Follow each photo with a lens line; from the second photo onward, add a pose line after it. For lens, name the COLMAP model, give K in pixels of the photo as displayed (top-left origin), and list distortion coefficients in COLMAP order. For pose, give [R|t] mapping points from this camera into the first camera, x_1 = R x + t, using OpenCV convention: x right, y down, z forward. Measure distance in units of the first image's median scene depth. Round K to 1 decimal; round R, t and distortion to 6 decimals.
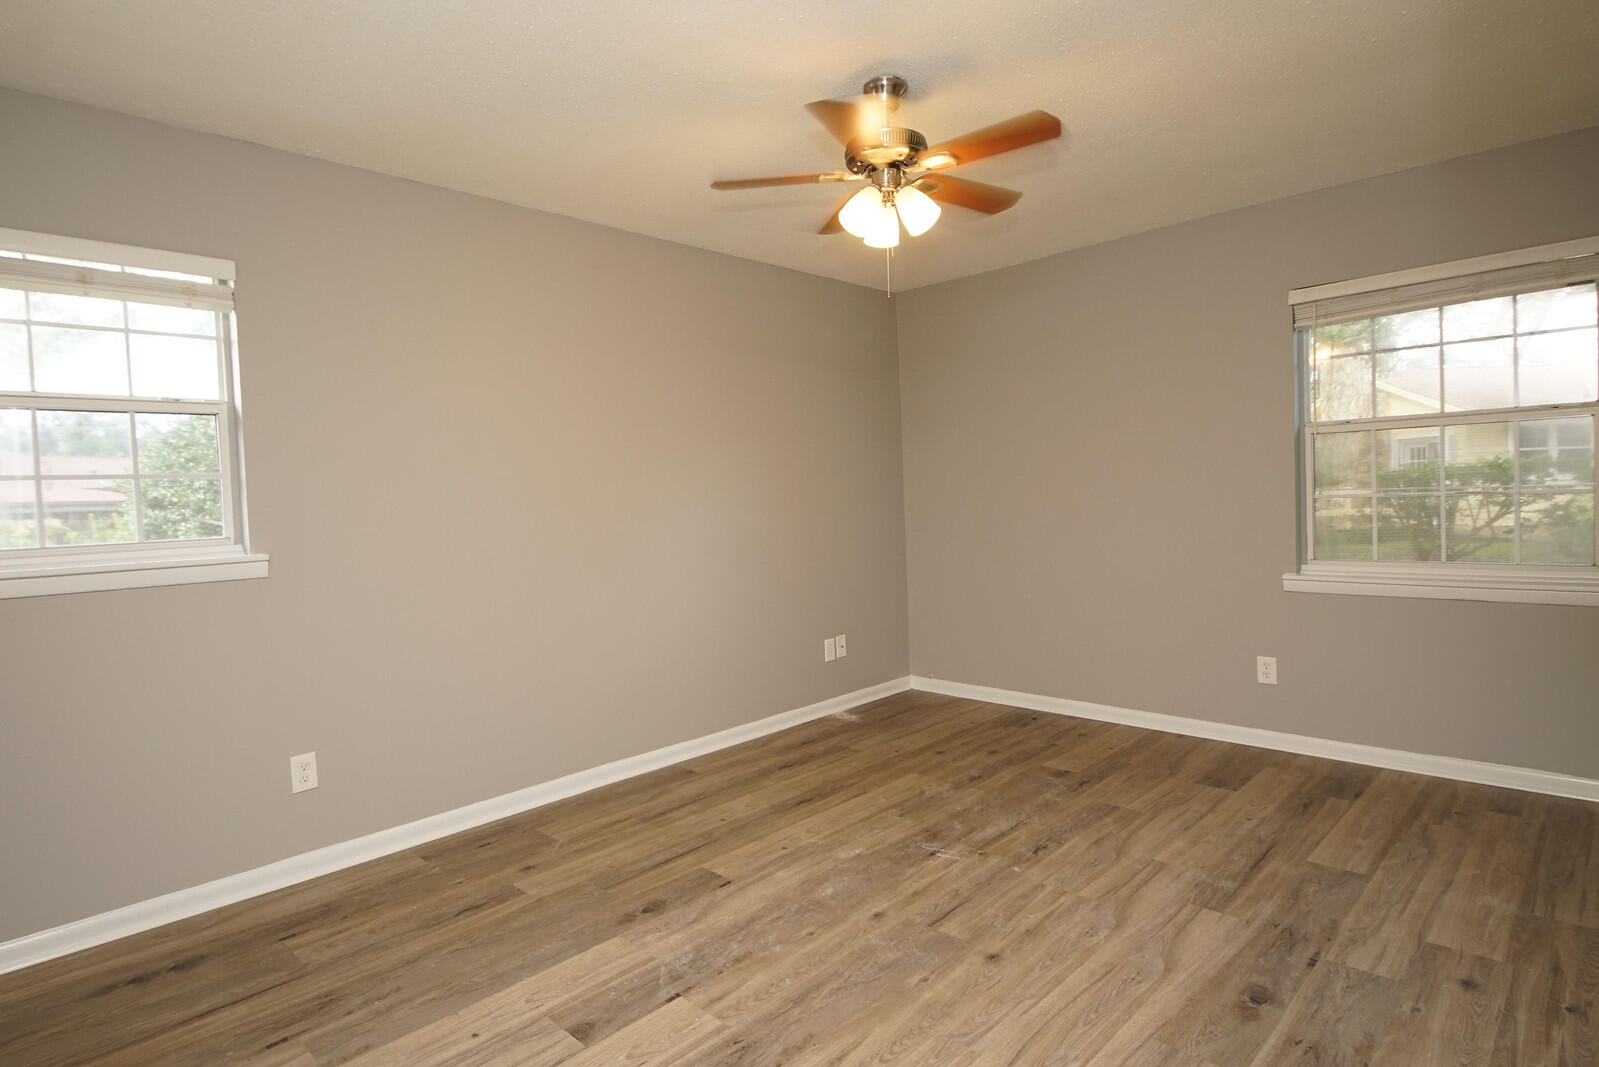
lens RADIAL K [[857.1, 0, 780.3], [0, 857.1, 525.2], [0, 0, 1]] dist [0.040080, -0.038821]
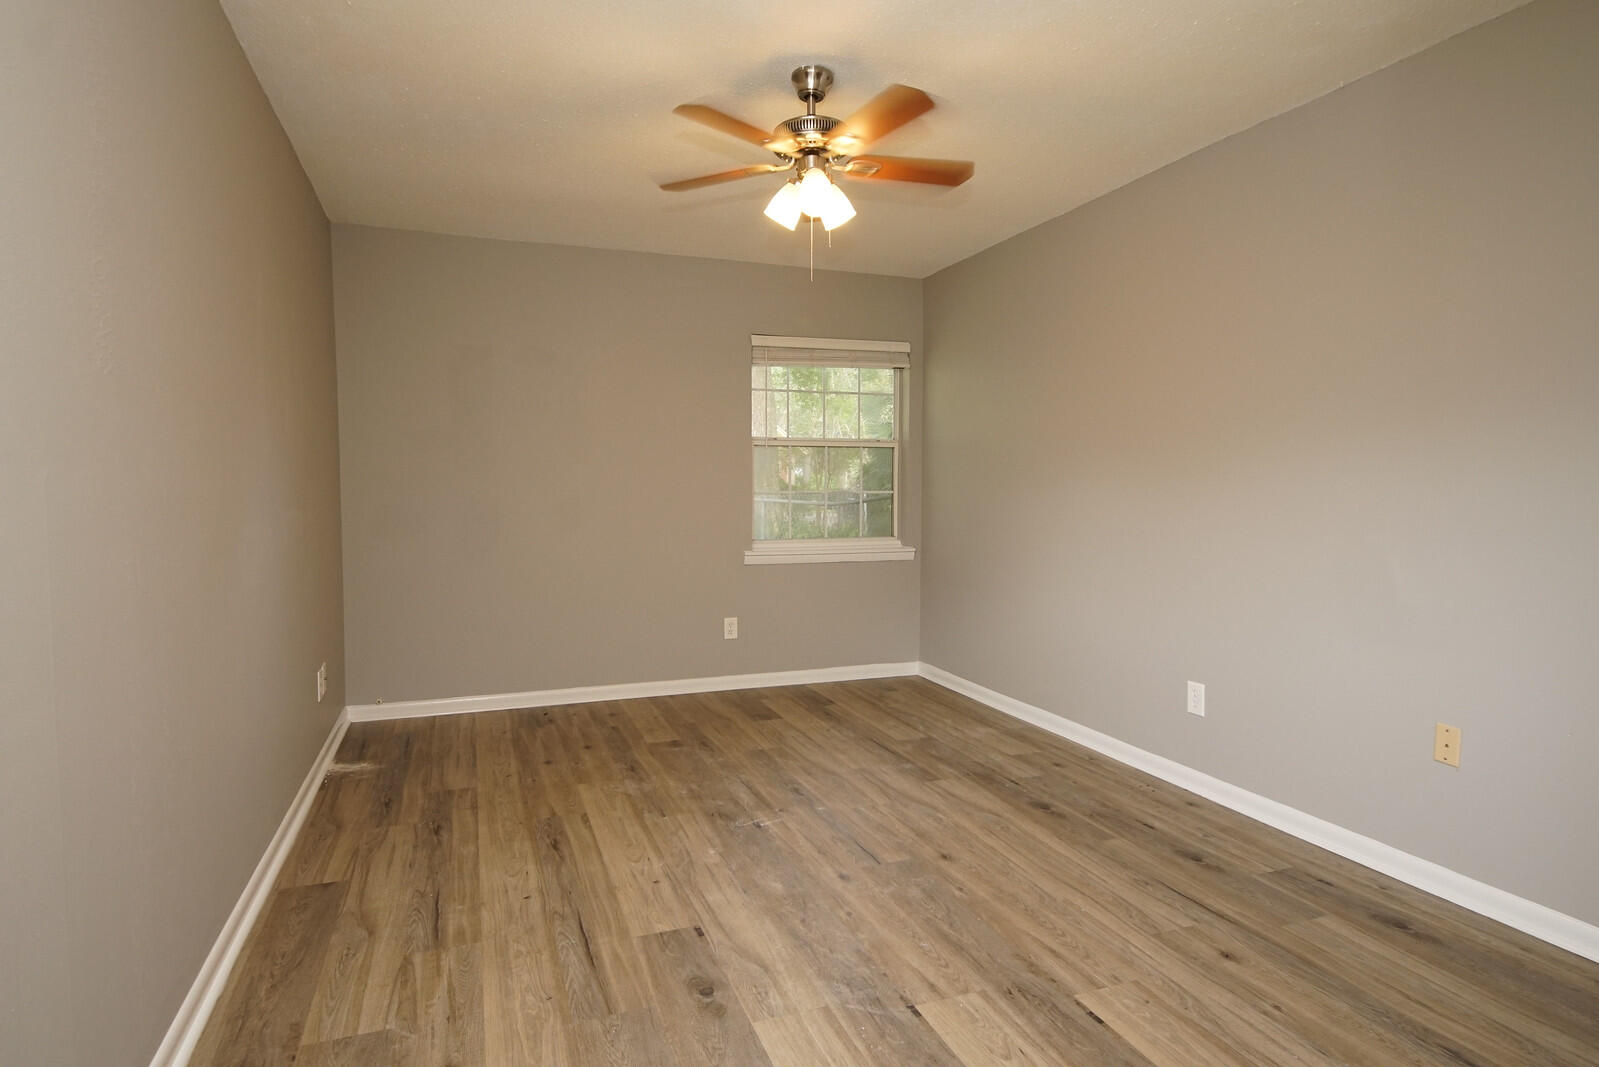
lens RADIAL K [[857.1, 0, 780.3], [0, 857.1, 525.2], [0, 0, 1]] dist [0.040080, -0.038821]
pose [[0.425527, -0.006588, 0.904922, -0.732685], [0.014956, 0.999888, 0.000247, 0.023376], [-0.904822, 0.013429, 0.425577, 0.533600]]
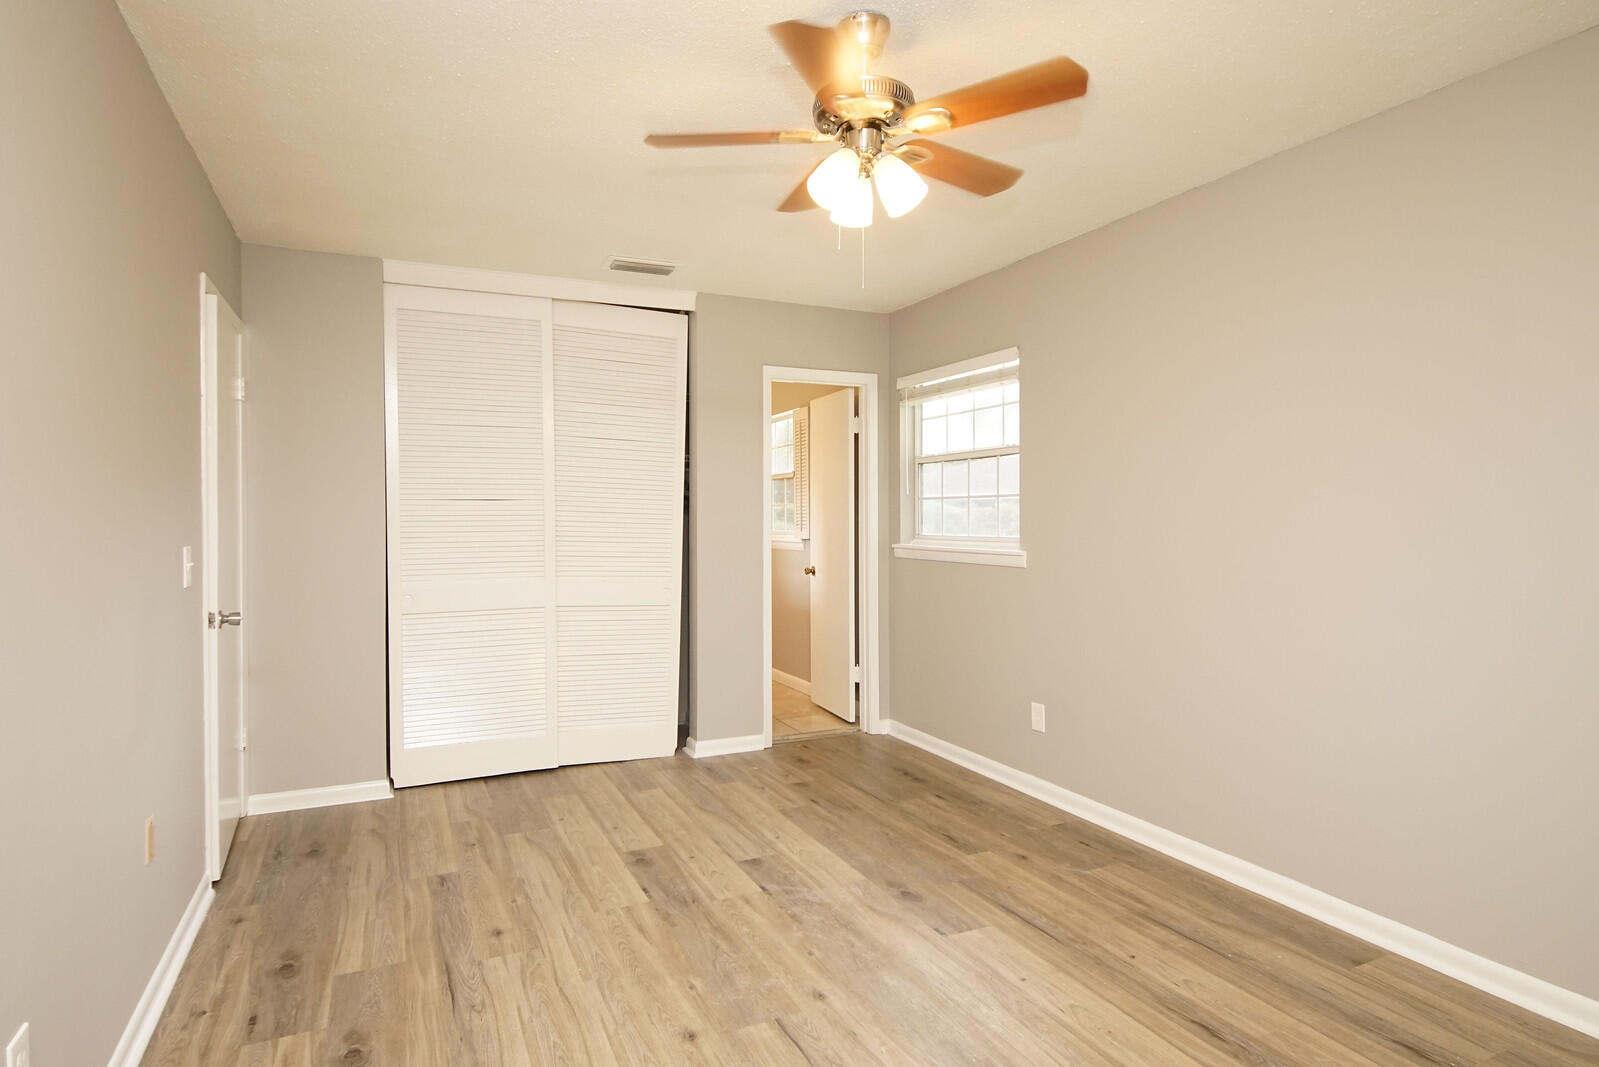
lens RADIAL K [[857.1, 0, 780.3], [0, 857.1, 525.2], [0, 0, 1]] dist [0.040080, -0.038821]
pose [[-0.353211, 0.047077, -0.934358, 0.817413], [-0.015562, 0.998299, 0.056182, -0.078917], [0.935414, 0.034385, -0.351878, 1.083949]]
